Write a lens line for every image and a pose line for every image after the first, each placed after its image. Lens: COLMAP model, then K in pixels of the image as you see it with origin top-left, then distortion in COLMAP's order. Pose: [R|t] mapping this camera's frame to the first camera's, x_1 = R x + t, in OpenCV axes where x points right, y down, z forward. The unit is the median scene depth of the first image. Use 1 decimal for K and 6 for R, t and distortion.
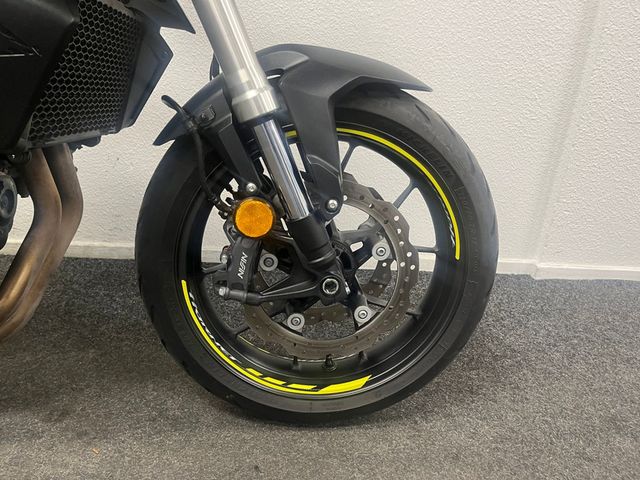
lens RADIAL K [[483.7, 0, 318.6], [0, 483.7, 241.9], [0, 0, 1]] dist [0.048318, -0.068632]
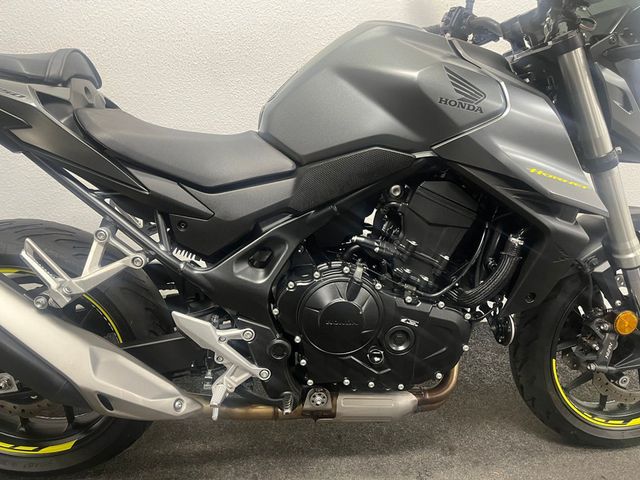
lens RADIAL K [[483.7, 0, 328.2], [0, 483.7, 243.8], [0, 0, 1]] dist [0.048318, -0.068632]
pose [[0.997738, -0.064219, -0.019887, -0.867706], [0.063700, 0.997638, -0.025713, -0.271545], [0.021492, 0.024388, 0.999472, -0.536717]]
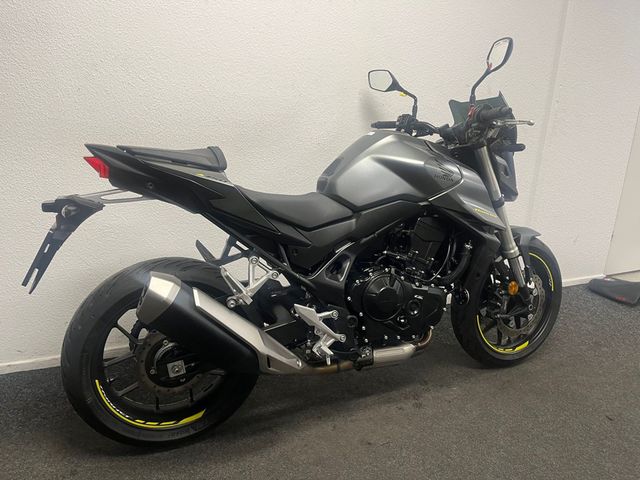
lens RADIAL K [[483.7, 0, 324.7], [0, 483.7, 242.3], [0, 0, 1]] dist [0.048318, -0.068632]
pose [[0.941241, -0.133361, 0.310291, -1.703563], [0.157990, 0.985878, -0.055527, -0.279335], [-0.298504, 0.101287, 0.949019, -1.232043]]
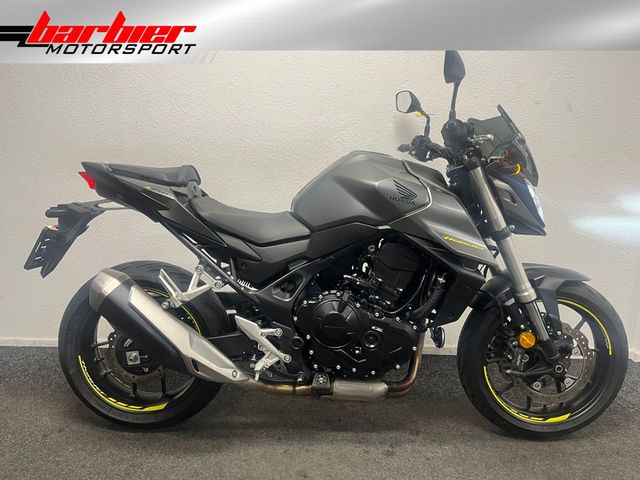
lens RADIAL K [[483.7, 0, 320.3], [0, 483.7, 242.3], [0, 0, 1]] dist [0.048318, -0.068632]
pose [[0.992617, -0.044777, -0.112719, -0.698299], [0.025260, 0.985299, -0.168963, -0.118592], [0.118628, 0.164868, 0.979156, -1.301364]]
